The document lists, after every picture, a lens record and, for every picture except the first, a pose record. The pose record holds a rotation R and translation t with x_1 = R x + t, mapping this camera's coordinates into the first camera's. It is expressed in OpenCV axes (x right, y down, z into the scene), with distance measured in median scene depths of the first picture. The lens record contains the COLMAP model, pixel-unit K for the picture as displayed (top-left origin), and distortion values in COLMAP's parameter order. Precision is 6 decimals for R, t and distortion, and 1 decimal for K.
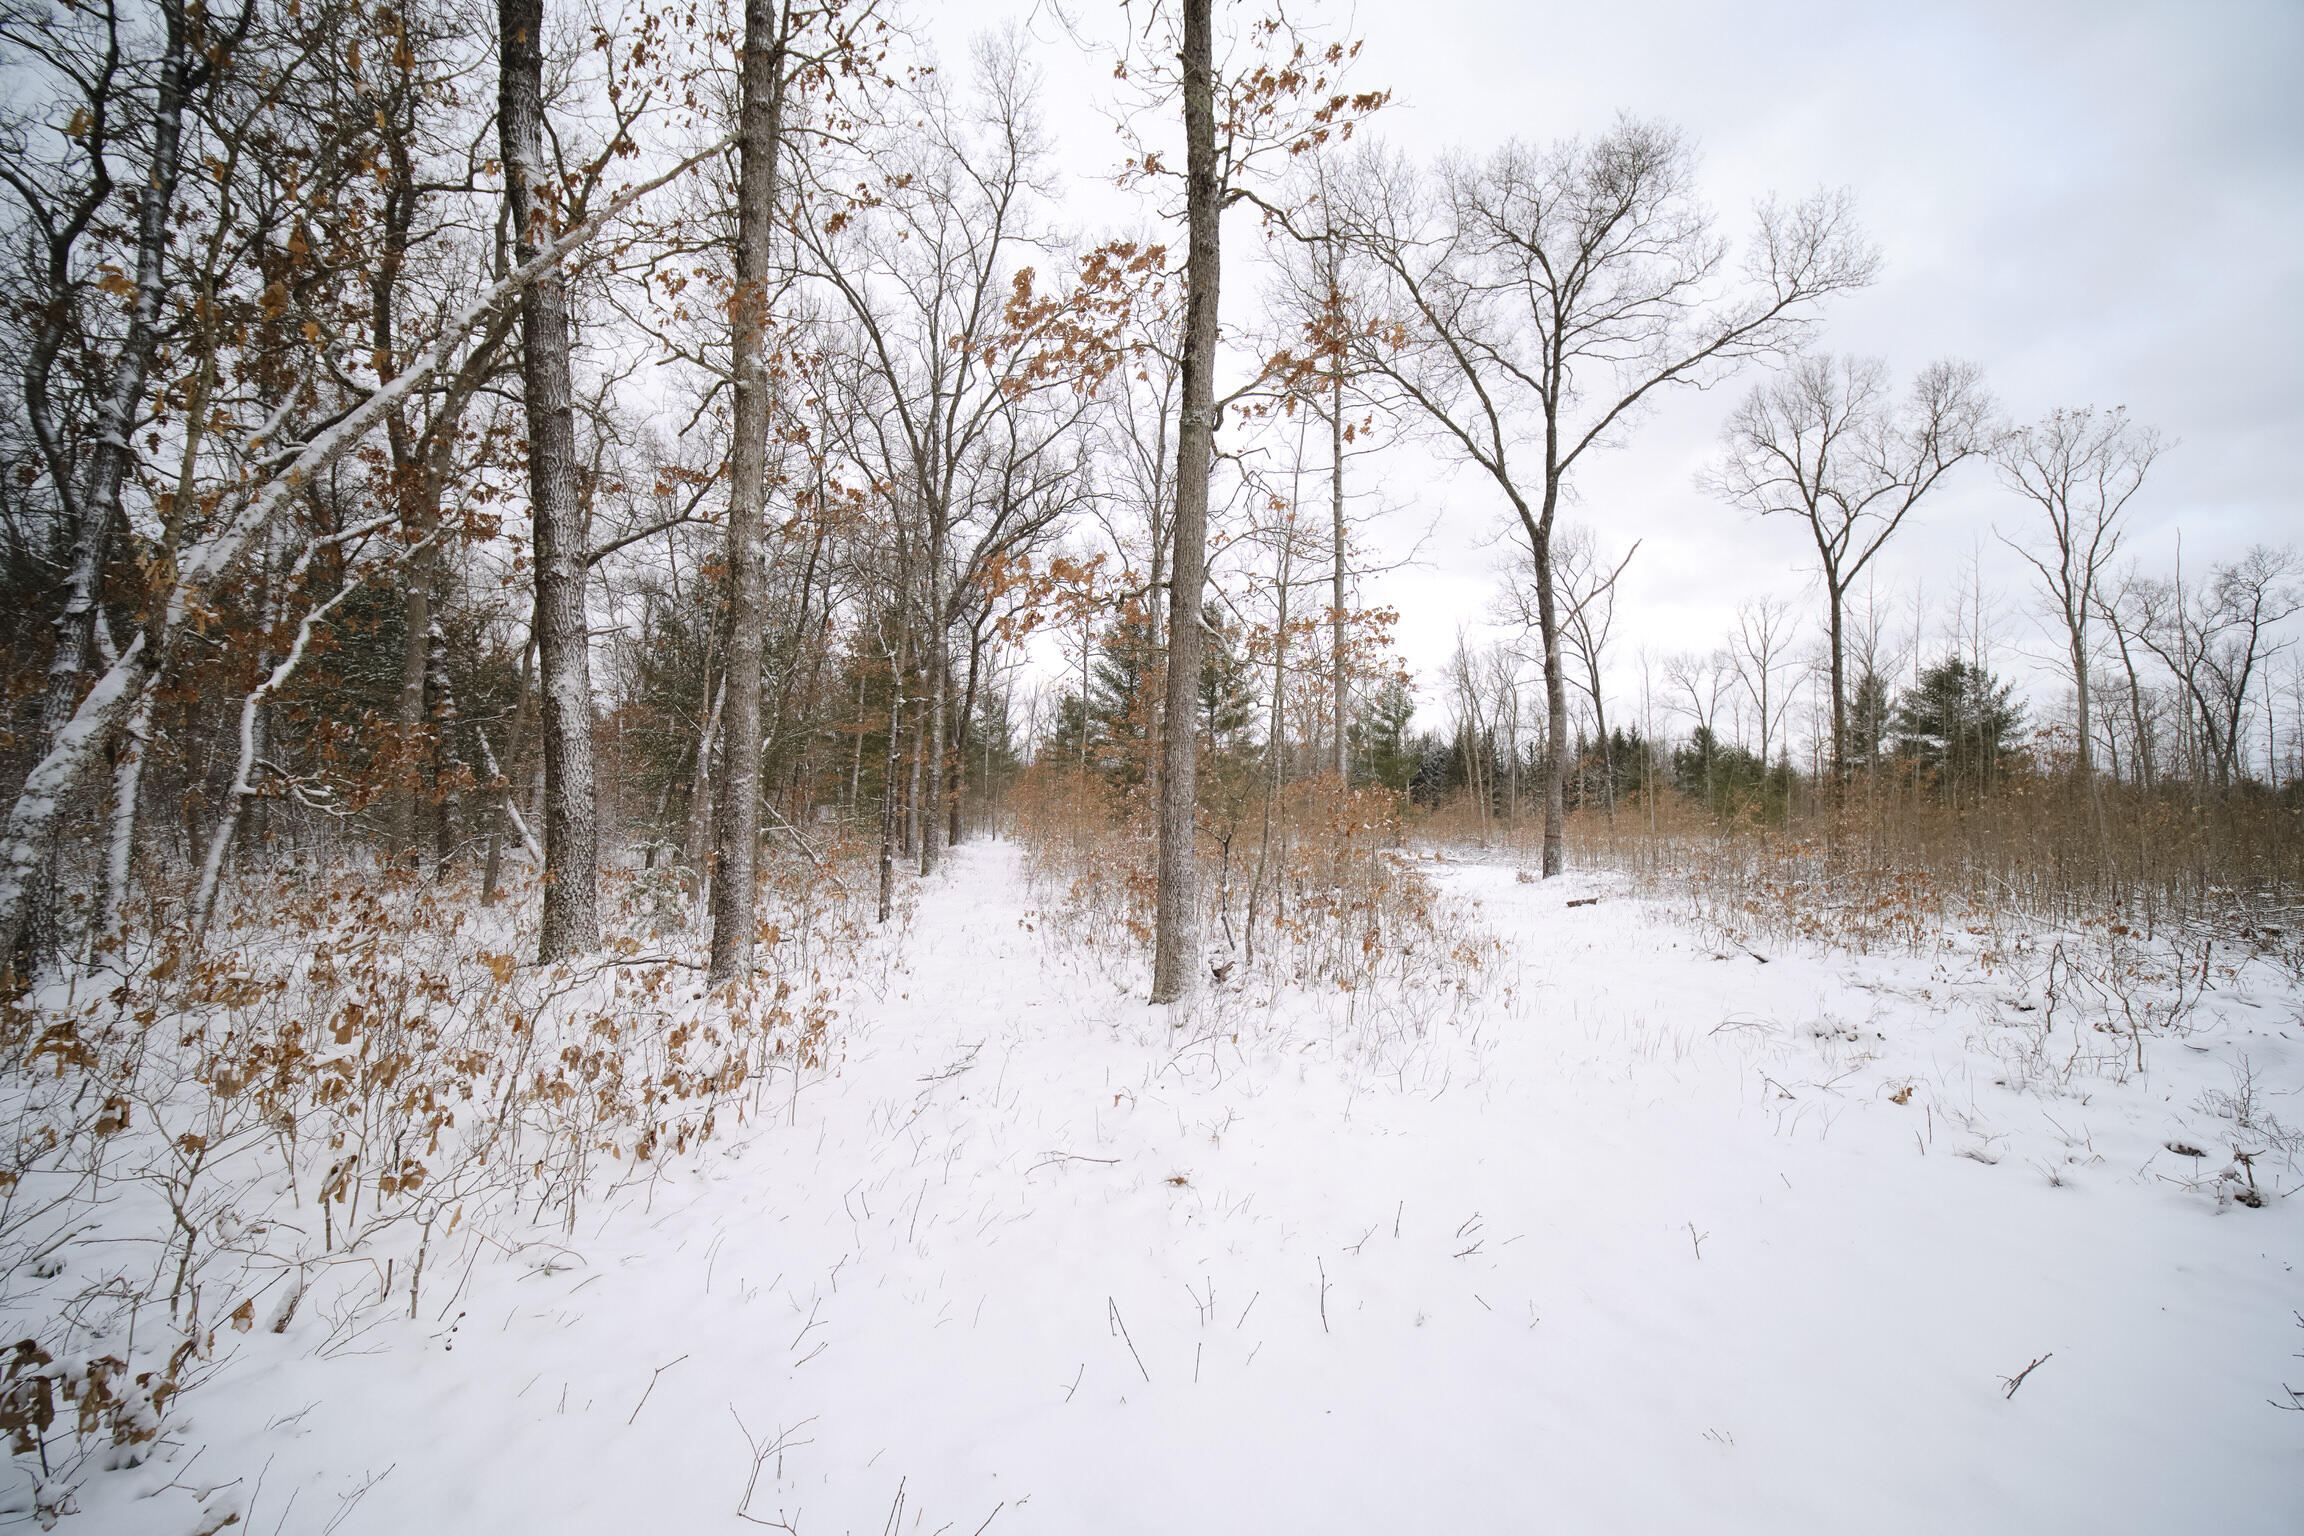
lens RADIAL K [[958.2, 0, 1129.1], [0, 958.2, 767.2], [0, 0, 1]] dist [-0.002927, 0.000610]
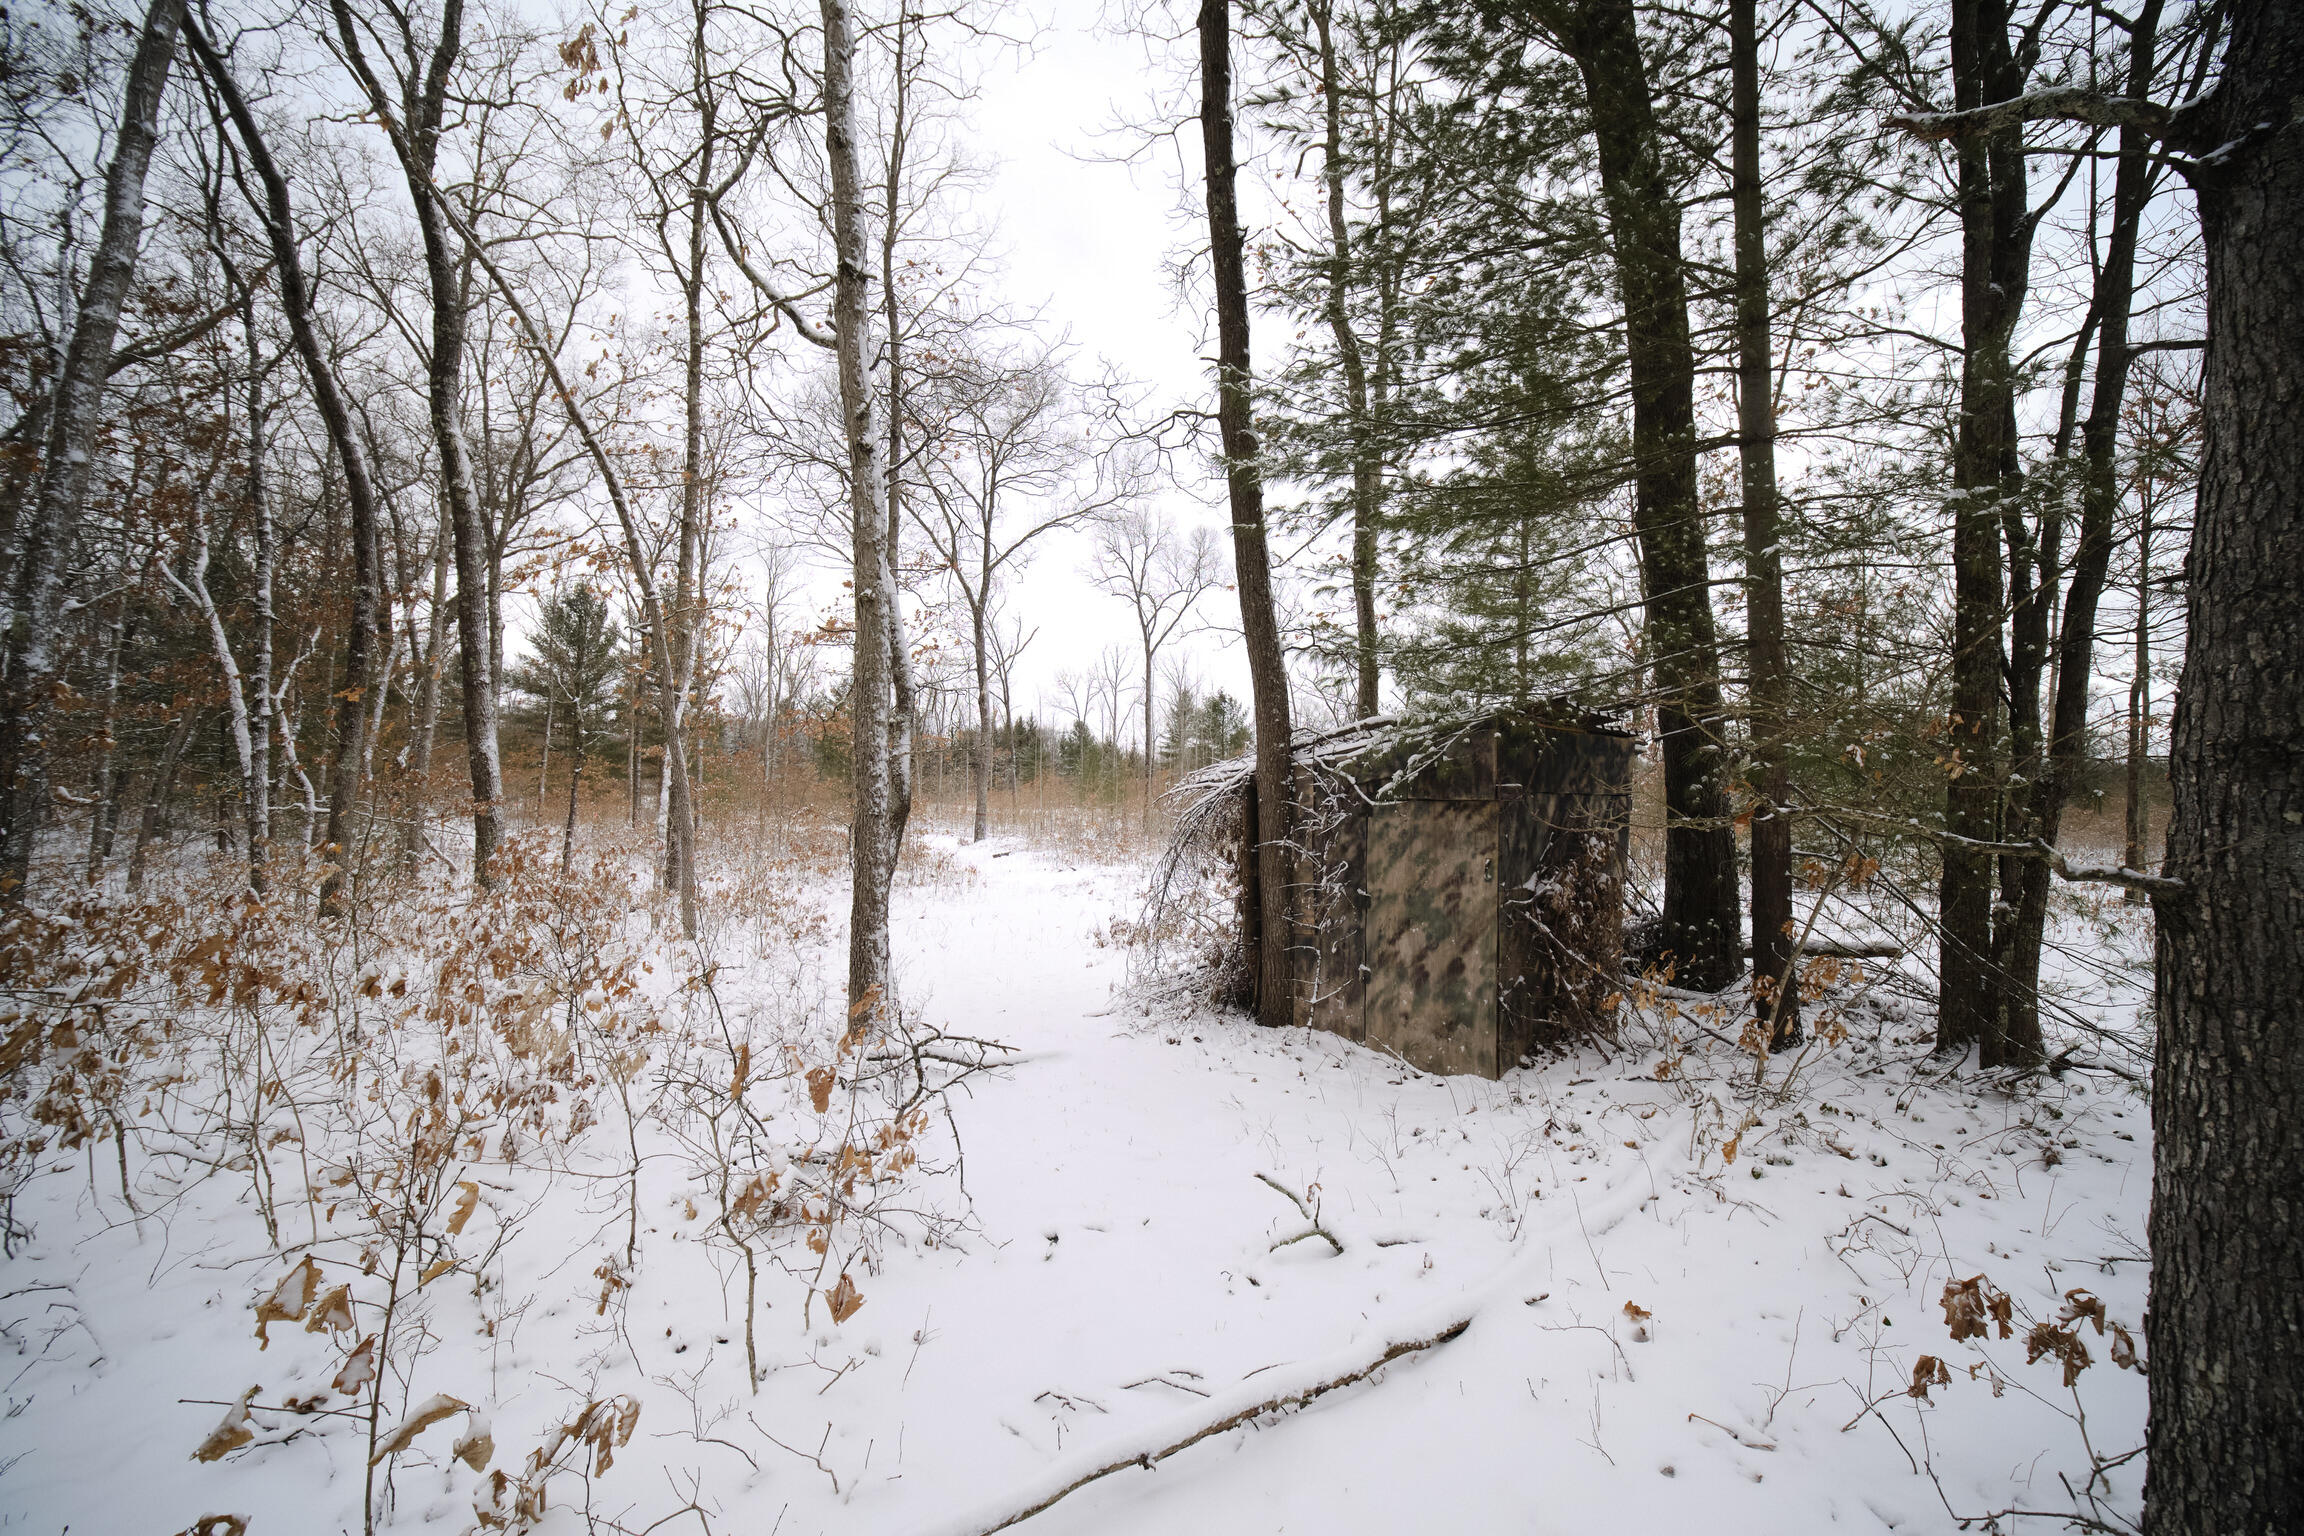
lens RADIAL K [[958.2, 0, 1146.5], [0, 958.2, 771.0], [0, 0, 1]] dist [-0.002927, 0.000610]
pose [[0.822008, 0.013944, 0.569306, -0.179789], [-0.034813, 0.999061, 0.025796, -0.038817], [-0.568412, -0.041023, 0.821721, -0.341931]]
